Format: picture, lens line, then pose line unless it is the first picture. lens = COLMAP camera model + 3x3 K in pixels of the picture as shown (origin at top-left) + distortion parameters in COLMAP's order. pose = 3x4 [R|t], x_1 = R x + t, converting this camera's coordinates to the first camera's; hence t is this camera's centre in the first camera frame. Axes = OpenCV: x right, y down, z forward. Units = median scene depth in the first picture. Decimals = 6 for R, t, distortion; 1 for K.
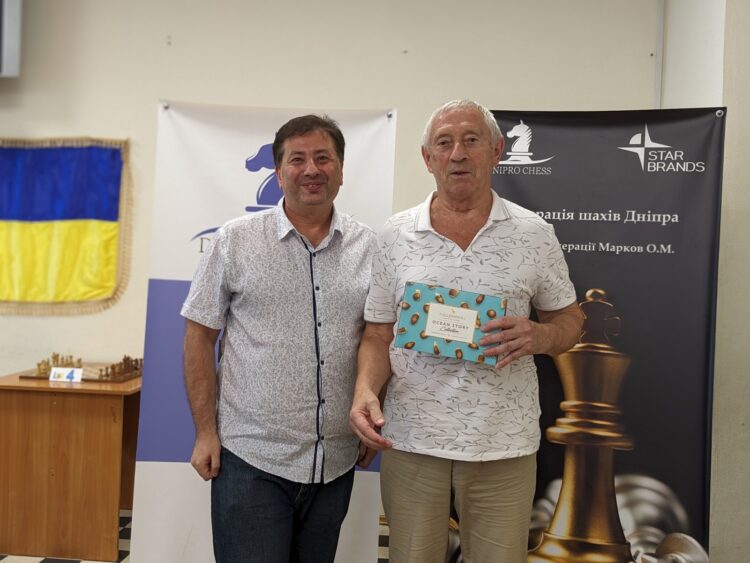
lens RADIAL K [[685.5, 0, 372.8], [0, 685.5, 287.2], [0, 0, 1]] dist [0.003806, -0.015037]
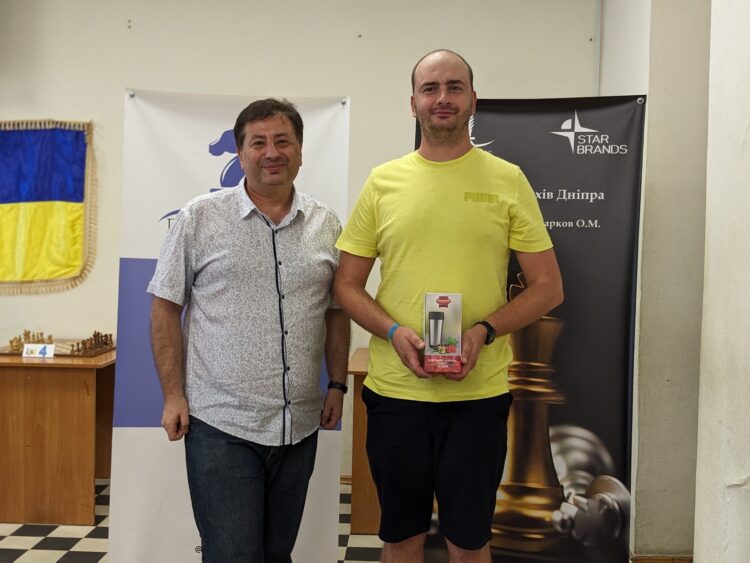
lens RADIAL K [[691.0, 0, 376.0], [0, 691.0, 283.3], [0, 0, 1]] dist [0.036940, -0.080270]
pose [[0.998264, -0.017488, 0.056233, 0.009391], [0.015675, 0.999348, 0.032519, -0.001199], [-0.056765, -0.031582, 0.997888, -0.101342]]
